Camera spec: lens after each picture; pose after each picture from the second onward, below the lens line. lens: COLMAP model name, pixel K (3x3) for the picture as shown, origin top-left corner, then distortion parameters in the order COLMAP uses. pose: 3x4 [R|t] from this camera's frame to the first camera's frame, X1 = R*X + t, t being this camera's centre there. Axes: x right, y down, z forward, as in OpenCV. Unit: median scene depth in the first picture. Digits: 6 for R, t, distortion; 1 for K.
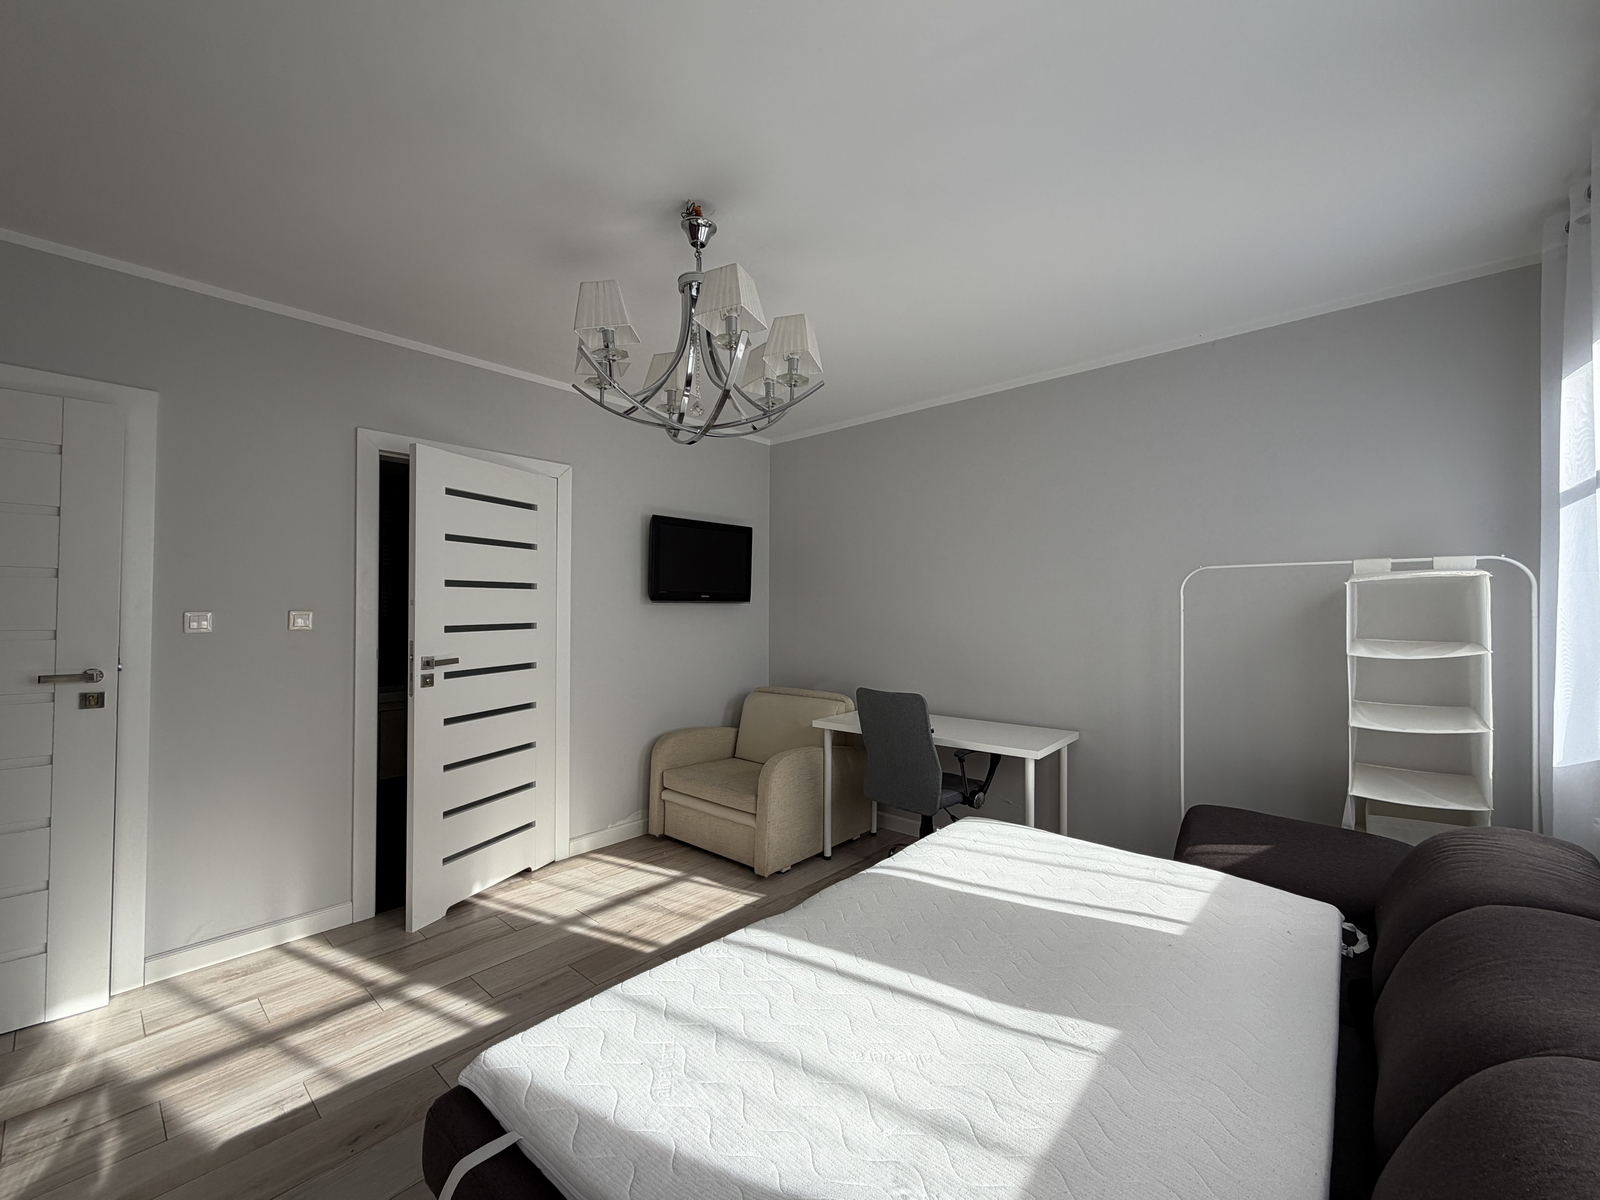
lens RADIAL K [[648.2, 0, 797.1], [0, 648.2, 602.6], [0, 0, 1]] dist [-0.002321, 0.000540]
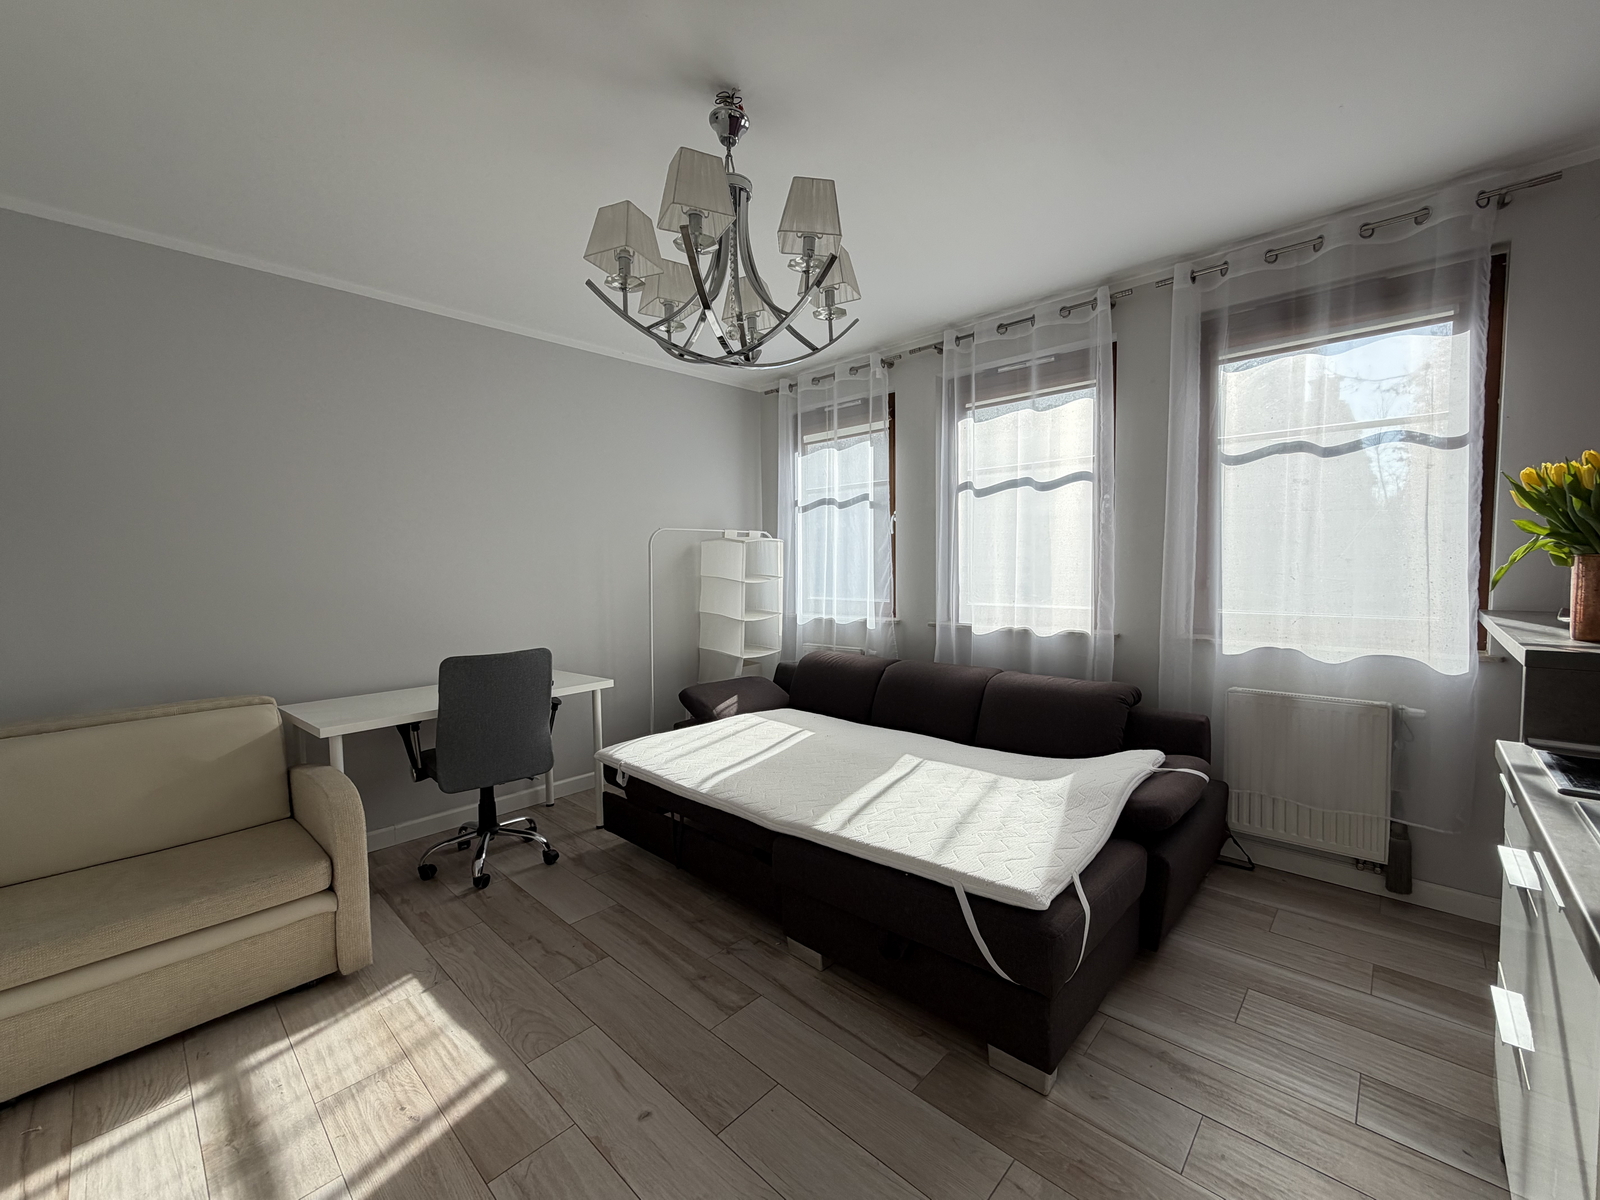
lens RADIAL K [[648.2, 0, 796.4], [0, 648.2, 591.4], [0, 0, 1]] dist [-0.002321, 0.000540]
pose [[0.037239, -0.051279, 0.997990, -0.901489], [0.002105, 0.998684, 0.051236, 0.011992], [-0.999304, 0.000193, 0.037298, 0.721336]]
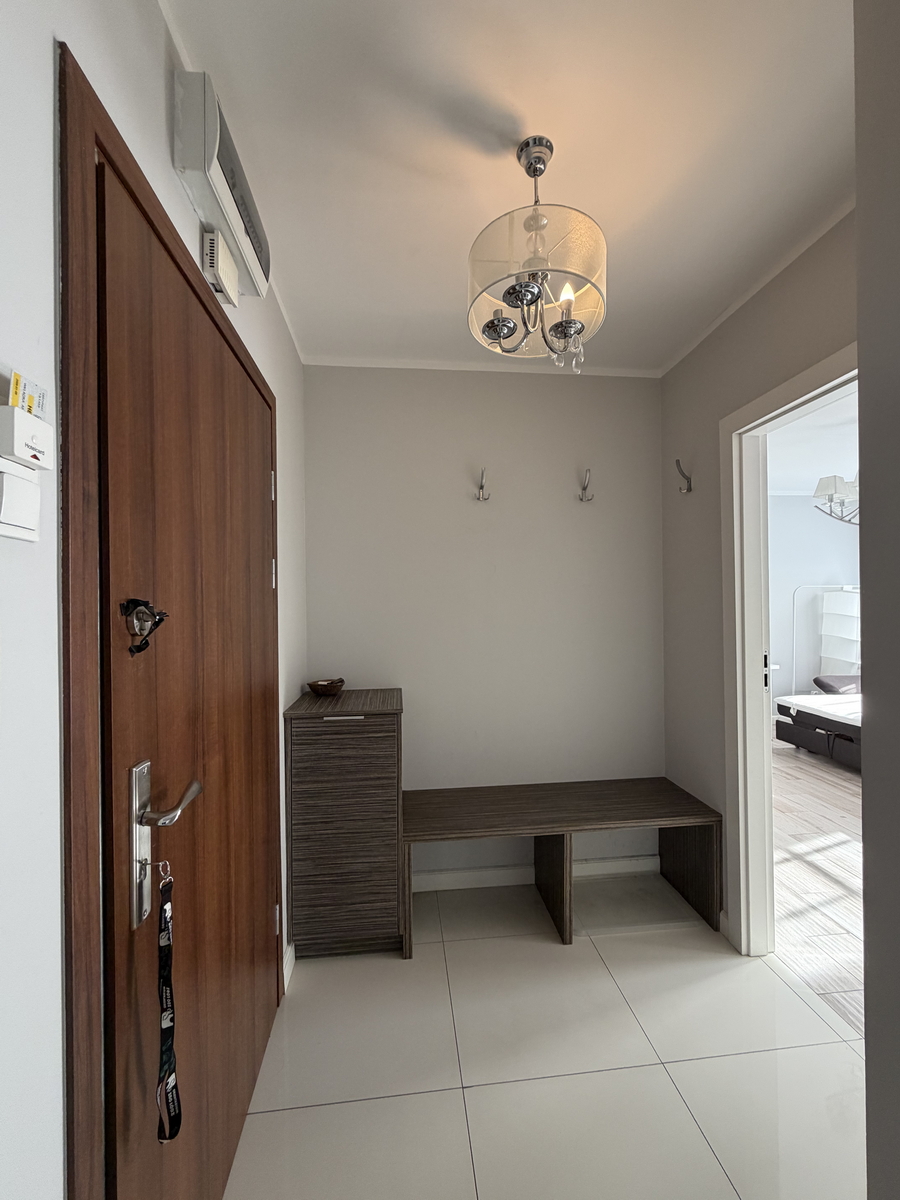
lens RADIAL K [[486.2, 0, 454.9], [0, 486.2, 607.0], [0, 0, 1]] dist [-0.002321, 0.000540]
pose [[0.675031, -0.017604, 0.737579, -1.912583], [0.007745, 0.999829, 0.016776, -0.017735], [-0.737749, -0.005612, 0.675052, 0.790943]]
